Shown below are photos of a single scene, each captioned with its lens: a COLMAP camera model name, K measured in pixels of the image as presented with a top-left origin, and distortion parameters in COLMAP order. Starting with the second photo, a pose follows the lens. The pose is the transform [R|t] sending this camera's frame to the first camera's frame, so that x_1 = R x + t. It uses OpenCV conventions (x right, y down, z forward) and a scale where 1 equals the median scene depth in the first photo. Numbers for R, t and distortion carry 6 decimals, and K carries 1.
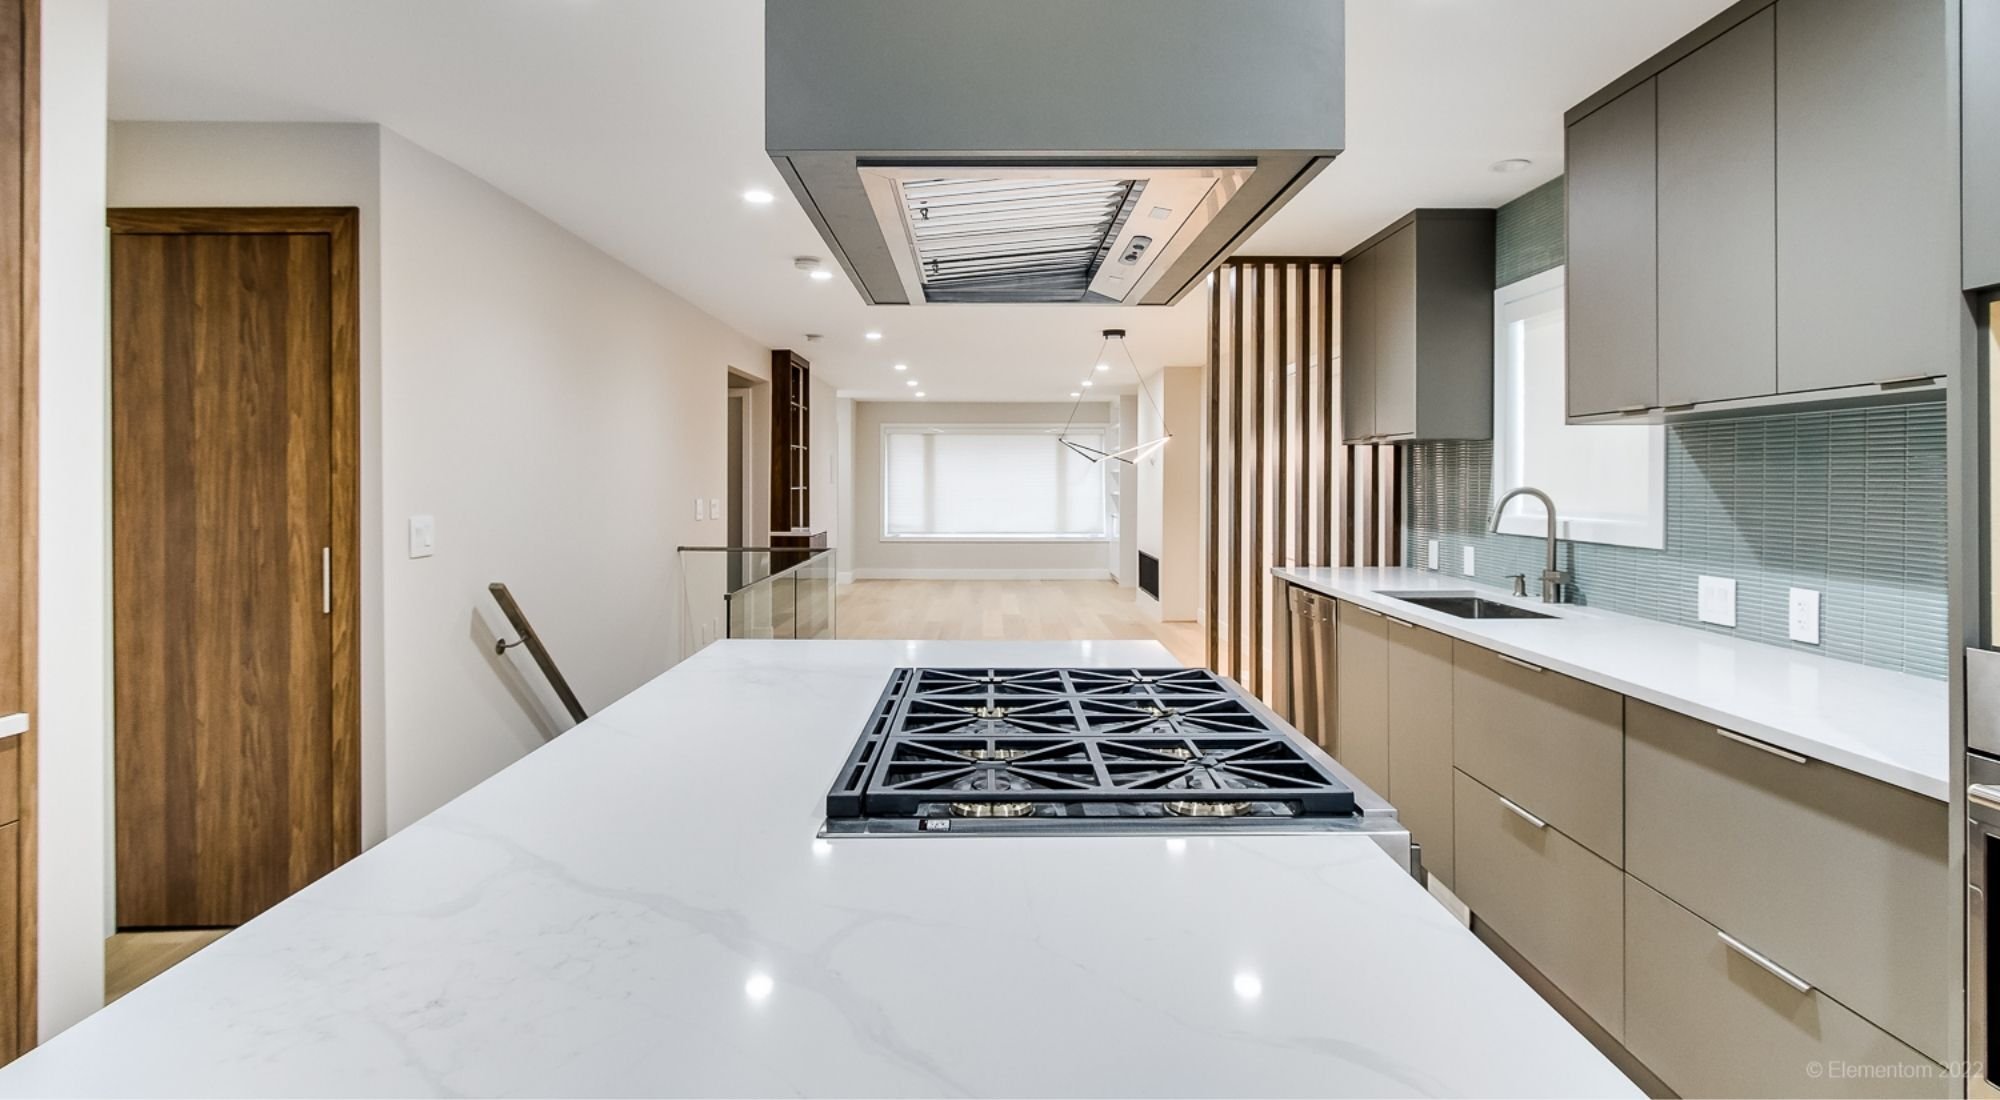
lens RADIAL K [[975.6, 0, 999.4], [0, 975.6, 486.2], [0, 0, 1]] dist [0.000065, -0.000027]
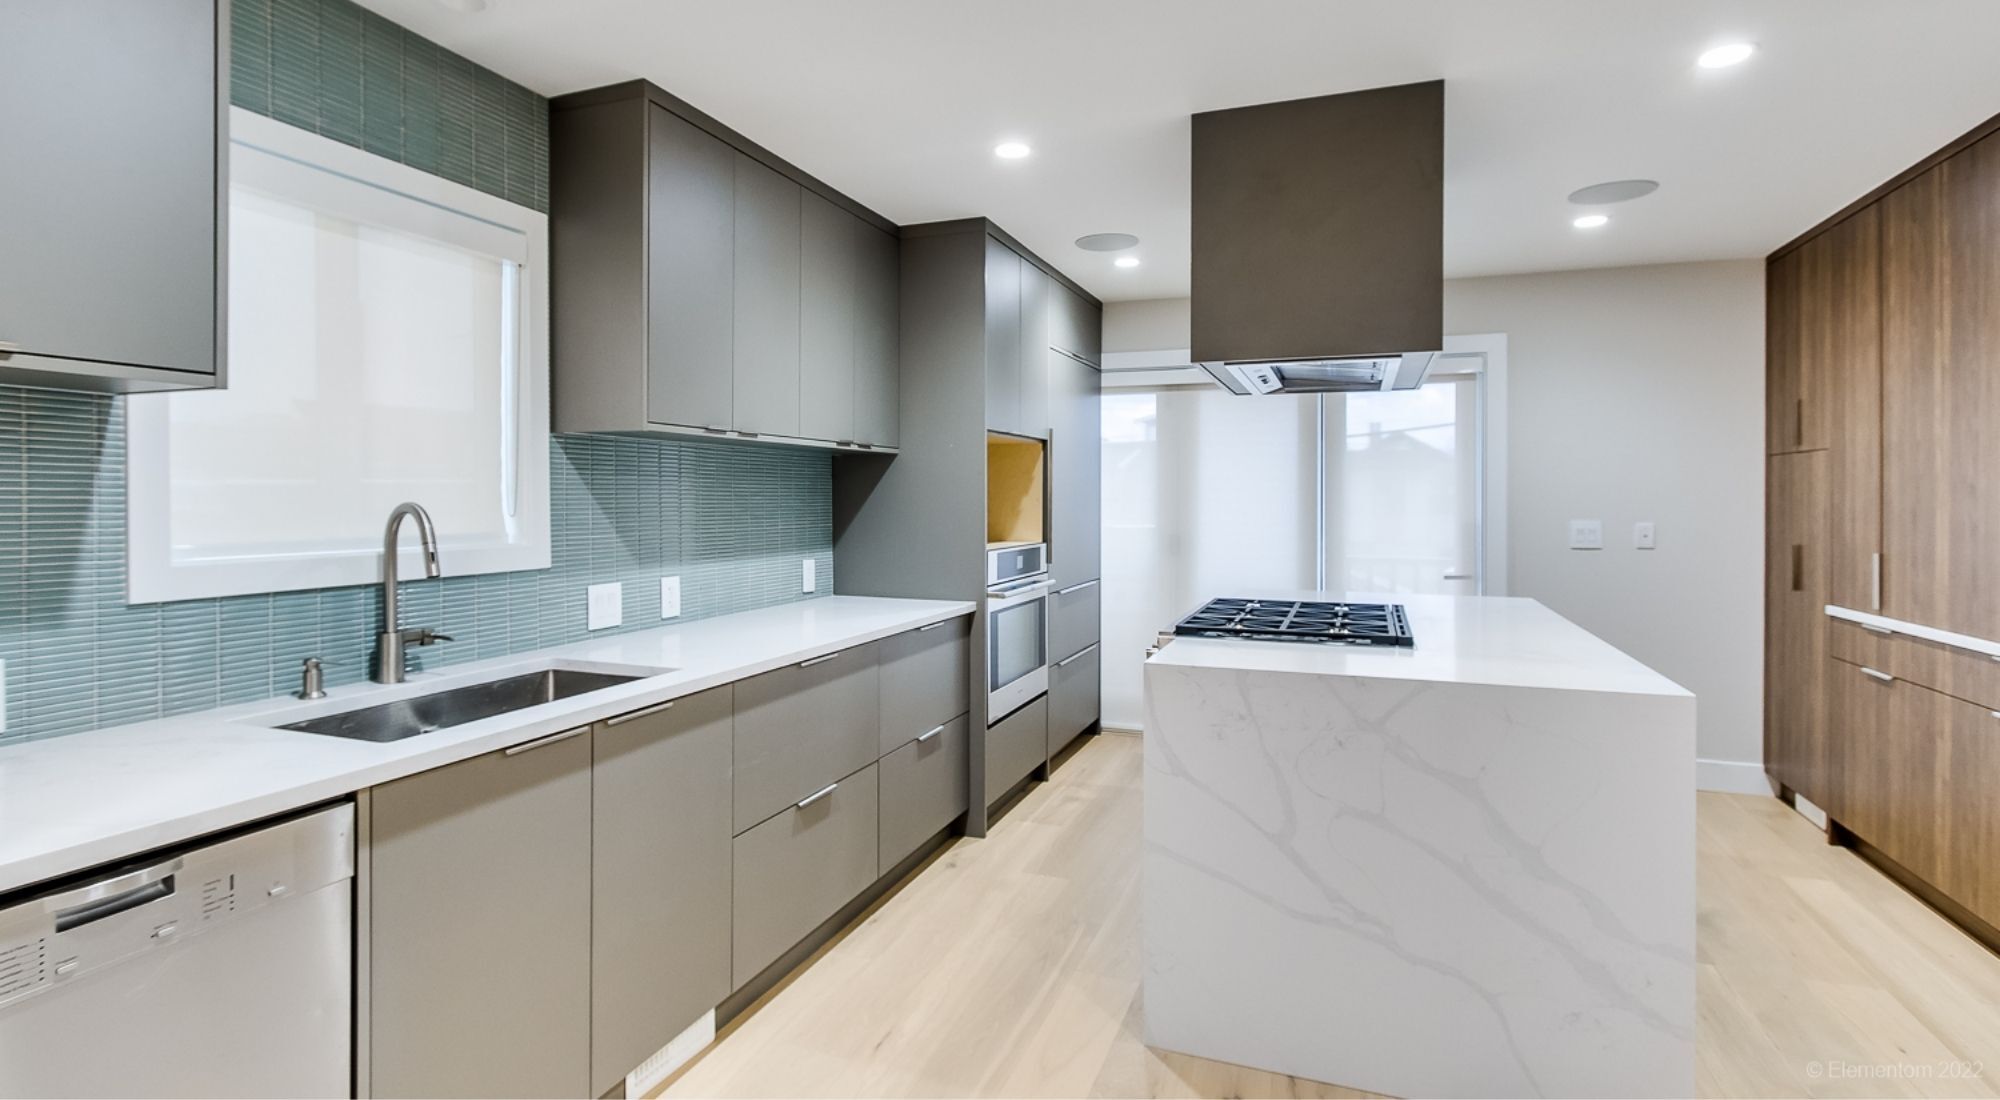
lens RADIAL K [[975.6, 0, 999.4], [0, 975.6, 486.2], [0, 0, 1]] dist [0.000065, -0.000027]
pose [[-0.932195, -0.003783, 0.361937, -0.049068], [-0.005226, 0.999982, -0.003007, -0.012174], [-0.361919, -0.004695, -0.932198, 1.903365]]
